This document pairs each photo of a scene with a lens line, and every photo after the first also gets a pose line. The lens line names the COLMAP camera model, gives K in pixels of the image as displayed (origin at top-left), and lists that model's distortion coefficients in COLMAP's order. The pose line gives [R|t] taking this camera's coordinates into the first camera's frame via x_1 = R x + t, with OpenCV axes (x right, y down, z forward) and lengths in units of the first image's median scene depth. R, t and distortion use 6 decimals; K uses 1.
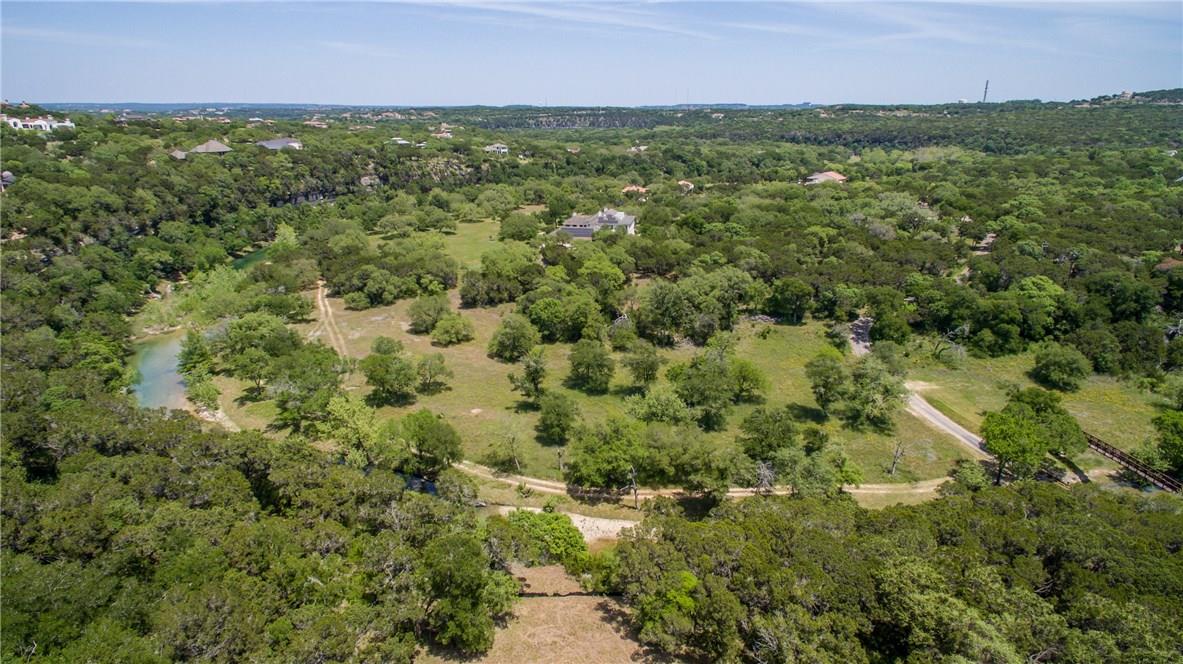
lens RADIAL K [[673.1, 0, 591.5], [0, 673.1, 332.0], [0, 0, 1]] dist [0.006765, -0.000670]
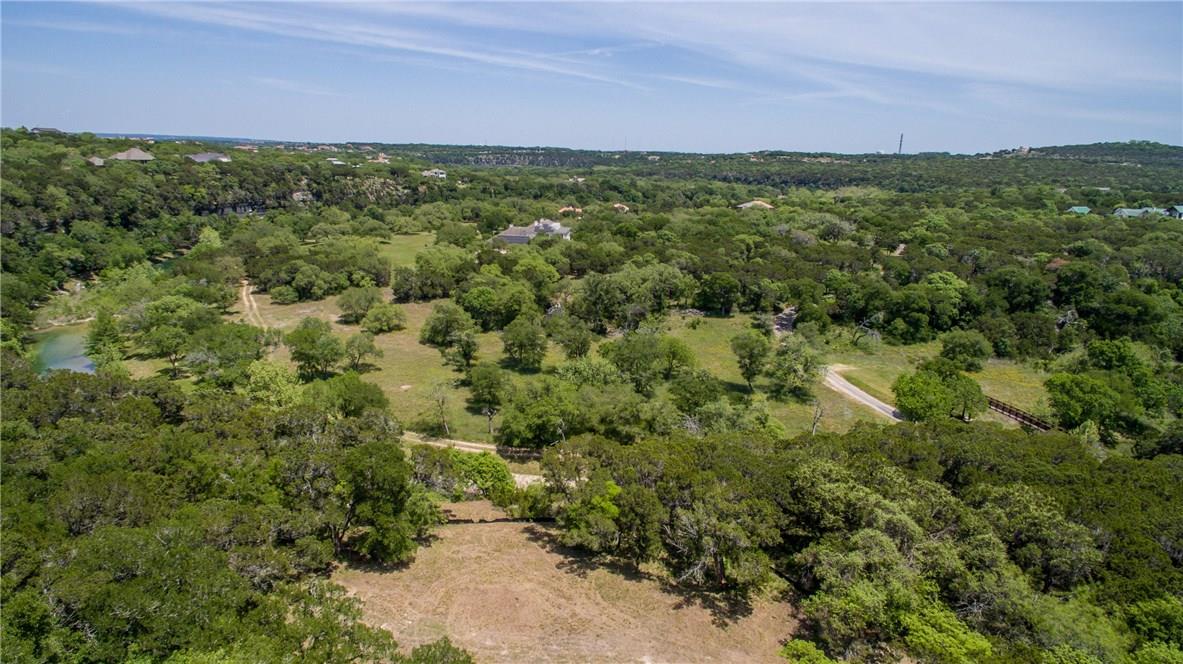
lens RADIAL K [[673.1, 0, 591.5], [0, 673.1, 332.0], [0, 0, 1]] dist [0.006765, -0.000670]
pose [[0.995841, 0.006887, 0.090849, 0.005552], [-0.001289, 0.998104, -0.061530, 0.059953], [-0.091101, 0.061156, 0.993962, -0.005740]]
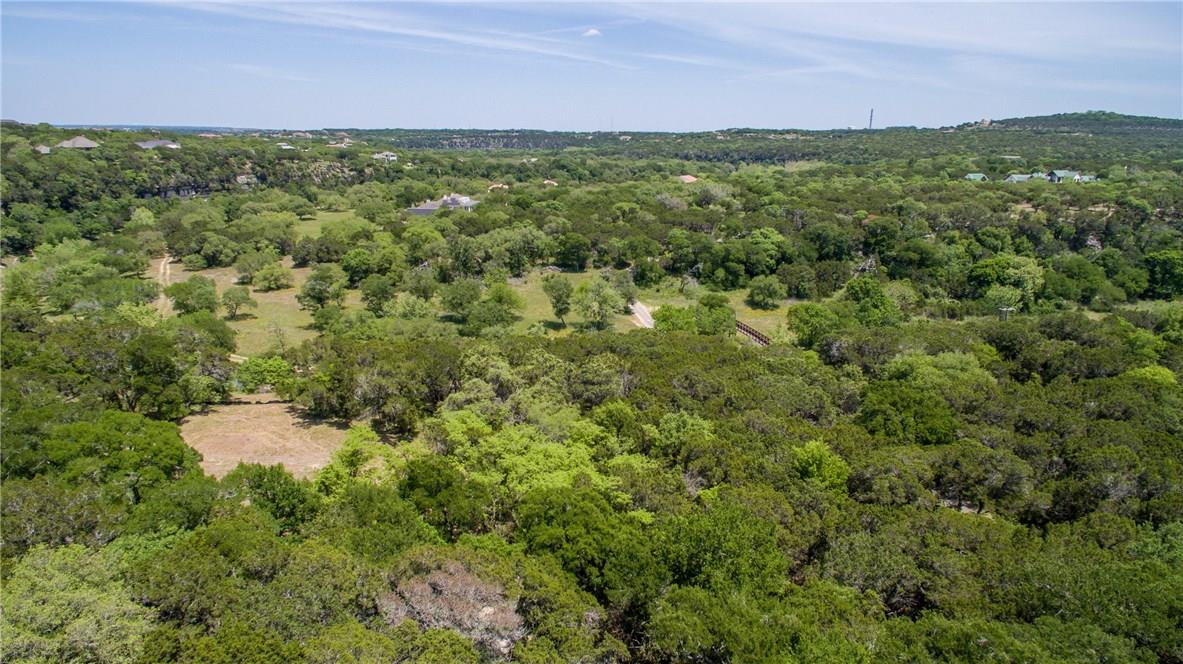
lens RADIAL K [[673.1, 0, 591.5], [0, 673.1, 332.0], [0, 0, 1]] dist [0.006765, -0.000670]
pose [[0.994685, -0.018746, 0.101247, 0.162838], [0.022537, 0.999082, -0.036433, 0.108803], [-0.100471, 0.038521, 0.994194, -0.136887]]
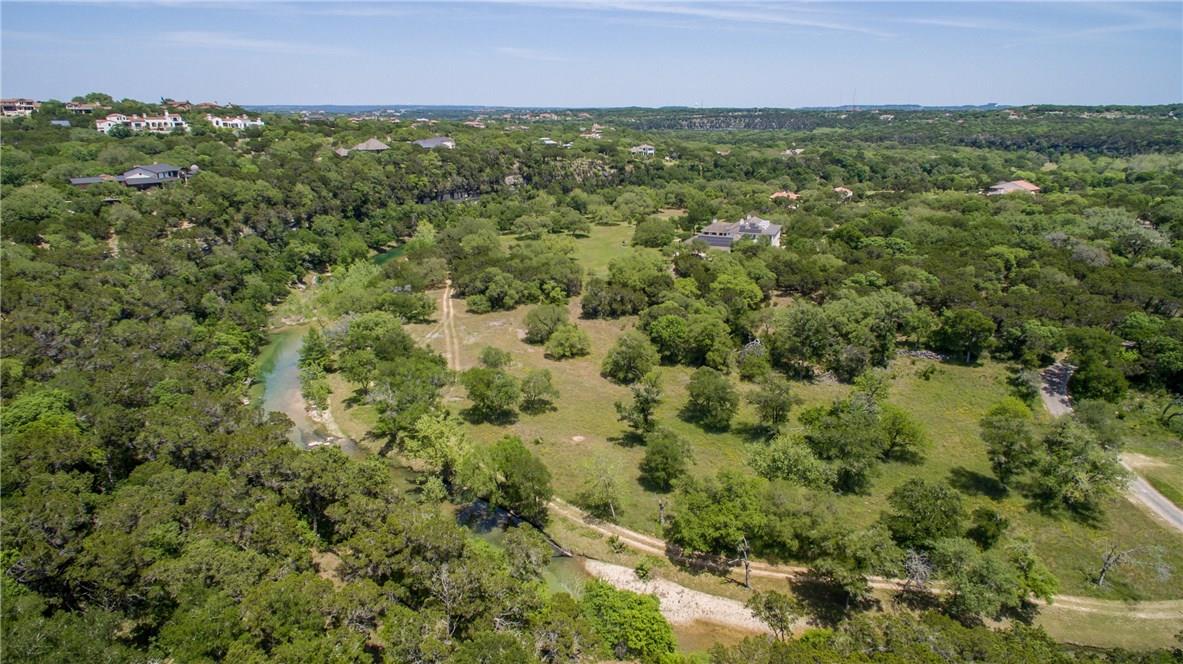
lens RADIAL K [[673.1, 0, 591.5], [0, 673.1, 332.0], [0, 0, 1]] dist [0.006765, -0.000670]
pose [[0.976268, 0.067962, -0.205625, 0.013823], [-0.068399, 0.997646, 0.004990, -0.019218], [0.205480, 0.009193, 0.978618, 0.071359]]
